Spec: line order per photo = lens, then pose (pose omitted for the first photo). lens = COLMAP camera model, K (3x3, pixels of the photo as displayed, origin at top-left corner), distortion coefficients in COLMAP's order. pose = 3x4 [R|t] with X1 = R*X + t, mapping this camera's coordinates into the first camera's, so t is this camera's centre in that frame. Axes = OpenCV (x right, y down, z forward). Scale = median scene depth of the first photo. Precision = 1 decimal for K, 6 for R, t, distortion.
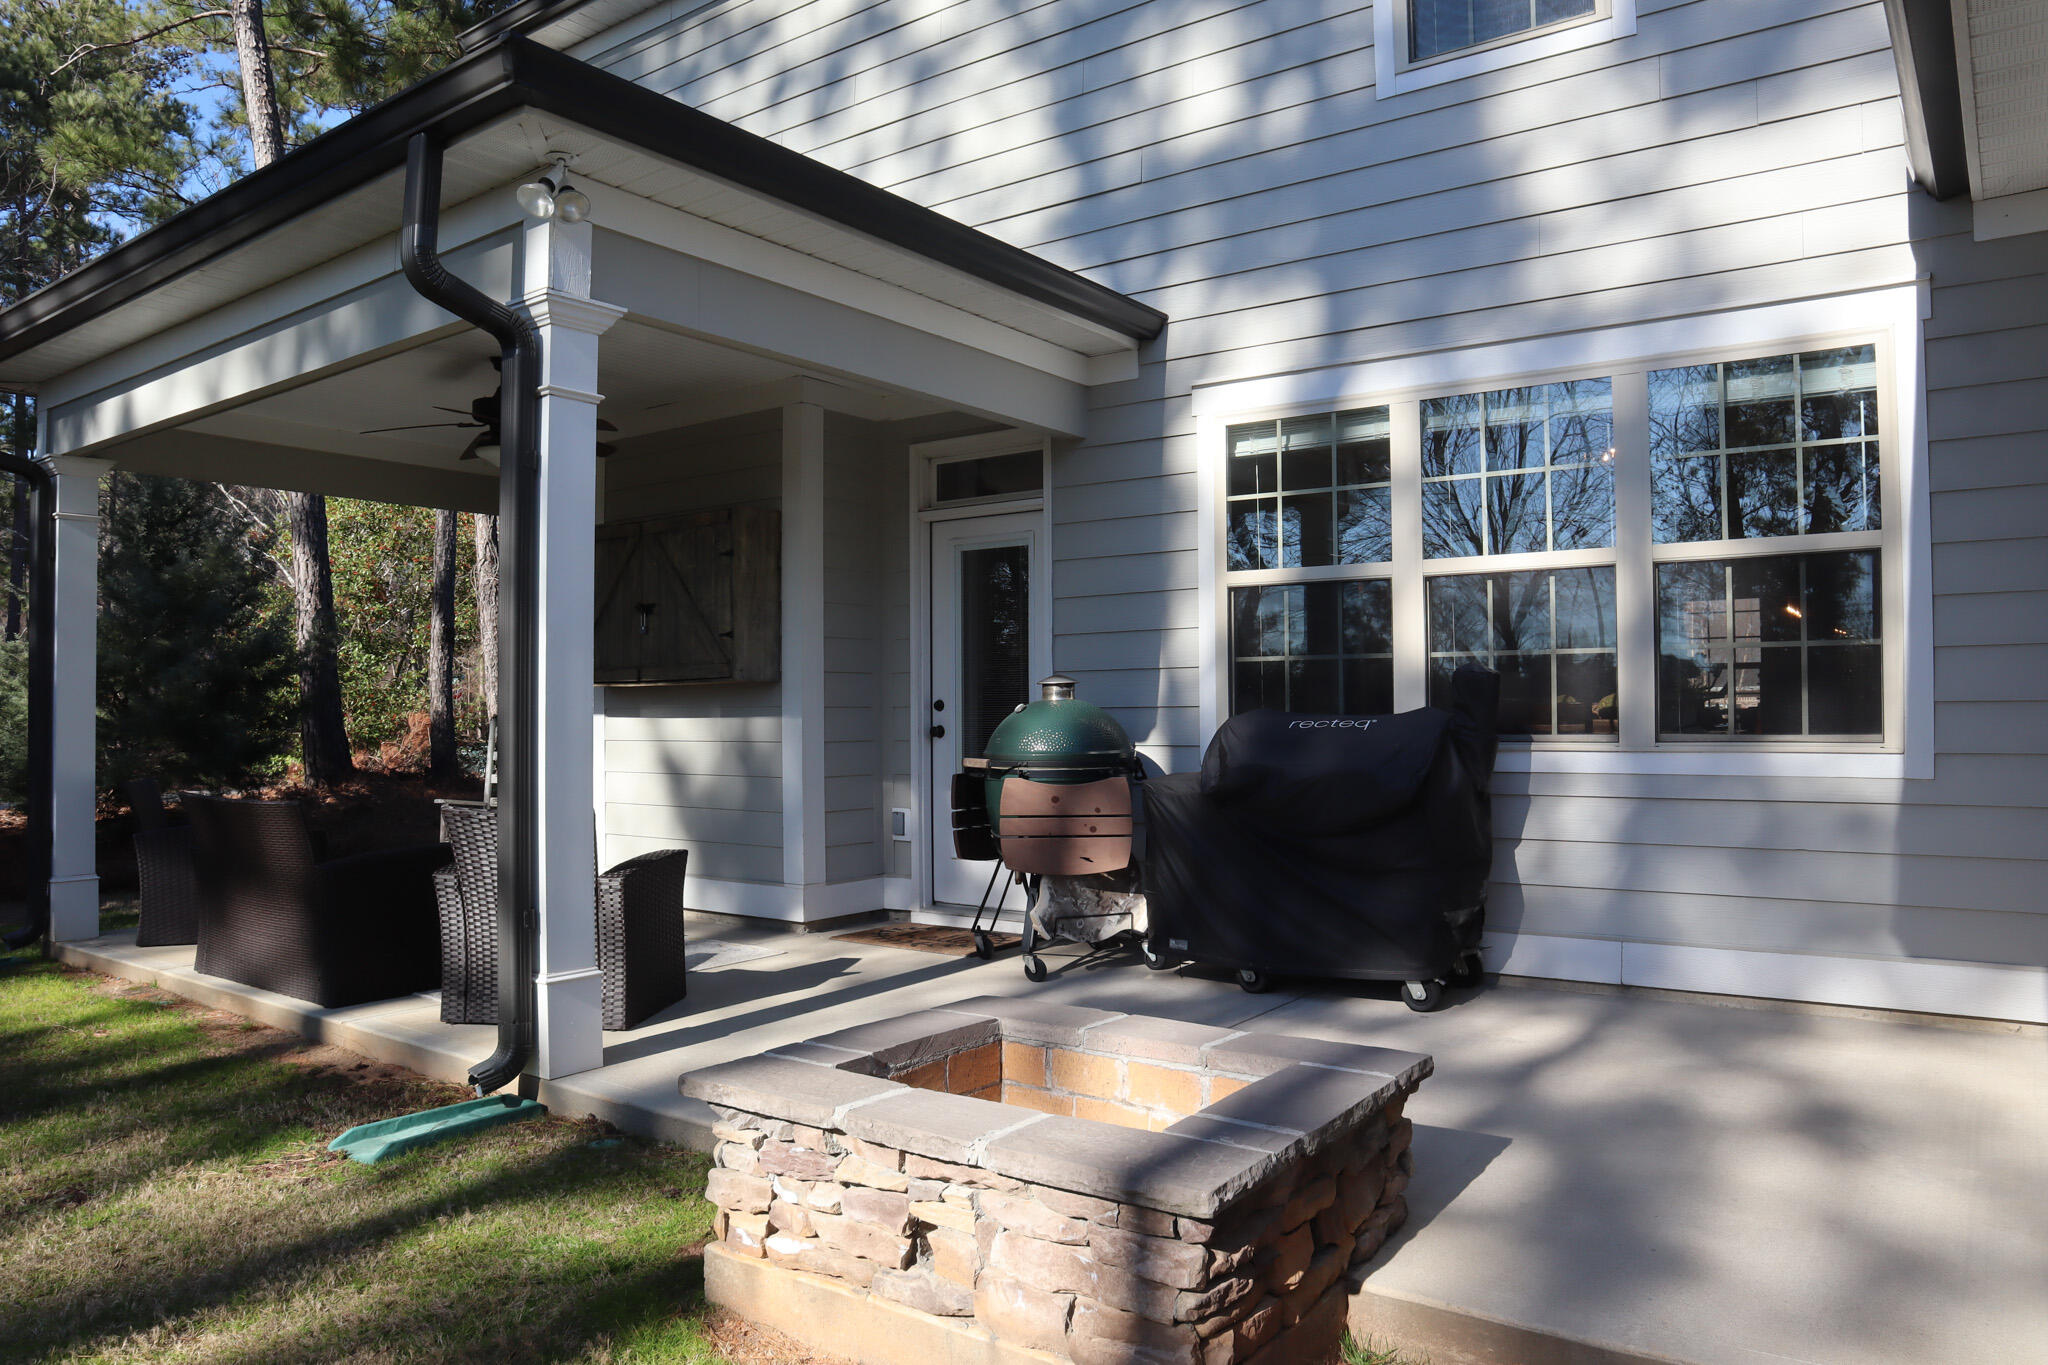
lens RADIAL K [[1424.2, 0, 1030.5], [0, 1424.2, 686.3], [0, 0, 1]] dist [-0.108200, 0.060379]
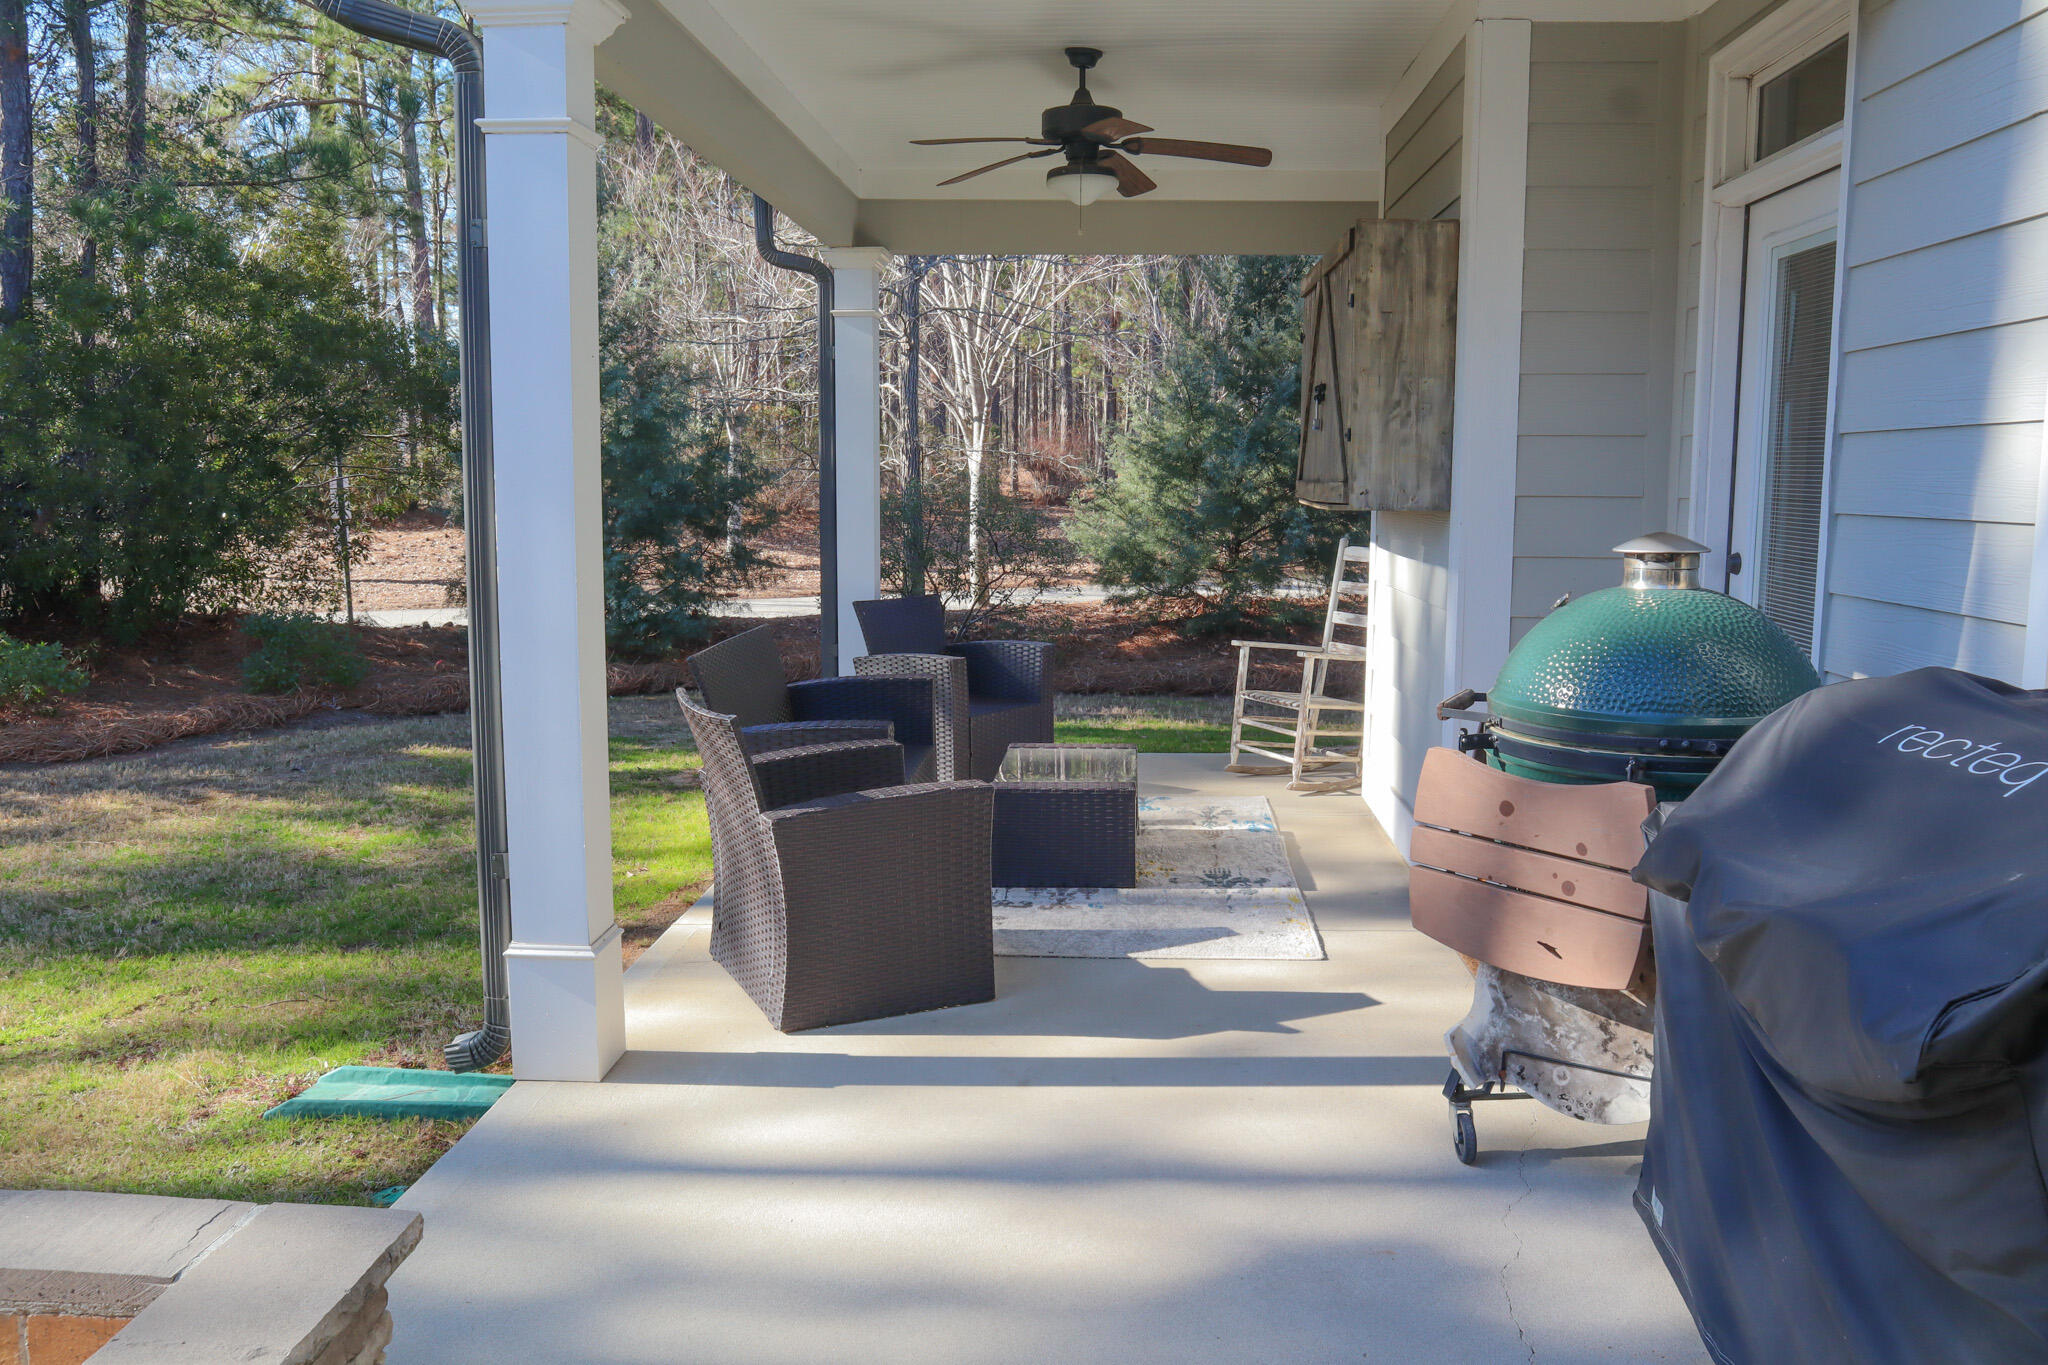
lens RADIAL K [[1647.2, 0, 1027.5], [0, 1647.2, 693.3], [0, 0, 1]] dist [0.003503, -0.102087]
pose [[0.507413, 0.124563, -0.852652, 0.374484], [0.016293, 0.987933, 0.154022, -0.042435], [0.861549, -0.092045, 0.499261, 0.558877]]
